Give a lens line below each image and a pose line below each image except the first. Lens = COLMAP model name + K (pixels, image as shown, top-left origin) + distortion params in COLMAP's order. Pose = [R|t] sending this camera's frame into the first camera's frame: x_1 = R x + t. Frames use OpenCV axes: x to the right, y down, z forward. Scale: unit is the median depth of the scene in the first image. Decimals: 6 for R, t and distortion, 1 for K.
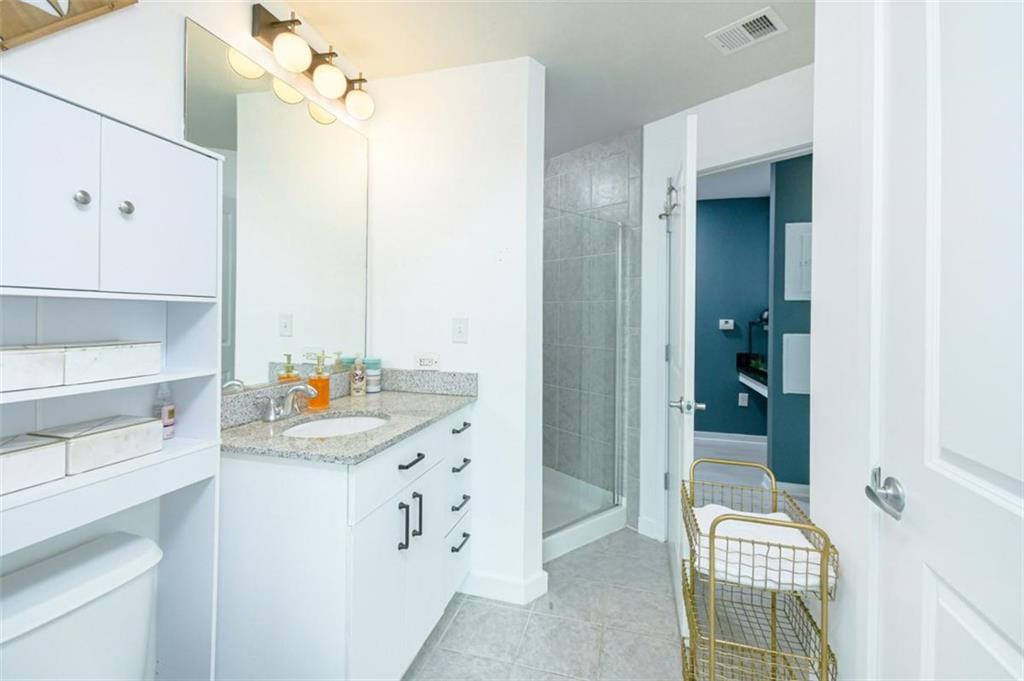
lens RADIAL K [[451.1, 0, 513.3], [0, 451.1, 329.7], [0, 0, 1]] dist [0.015027, -0.006350]
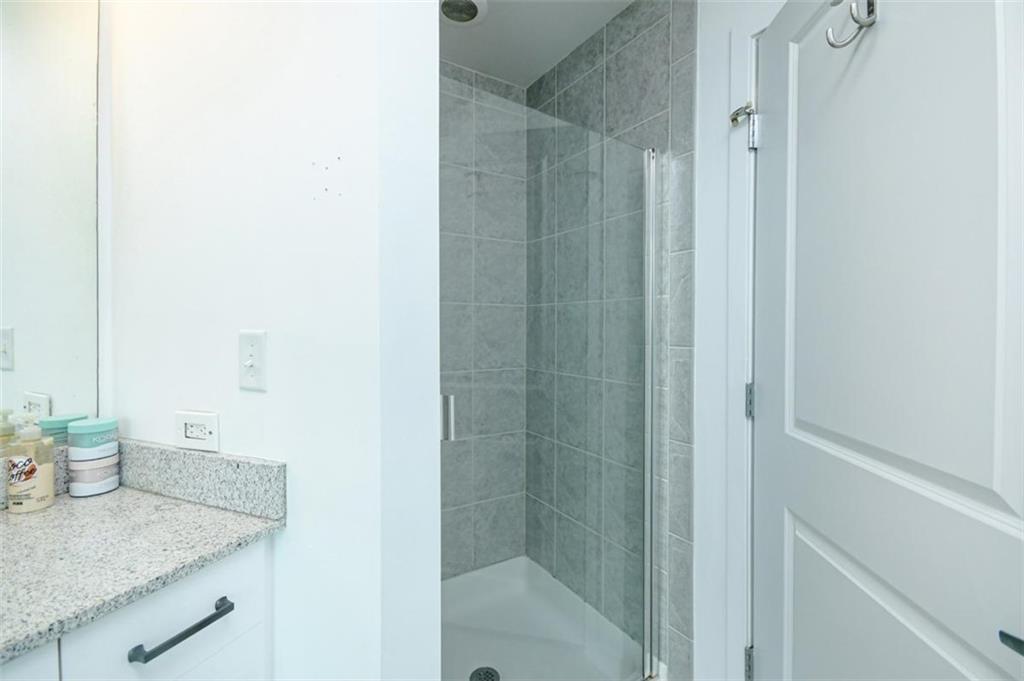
lens RADIAL K [[451.1, 0, 511.9], [0, 451.1, 344.0], [0, 0, 1]] dist [0.015027, -0.006350]
pose [[0.993336, -0.004695, -0.115159, 0.134137], [0.005226, 0.999977, 0.004309, -0.012098], [0.115137, -0.004882, 0.993338, 0.456859]]
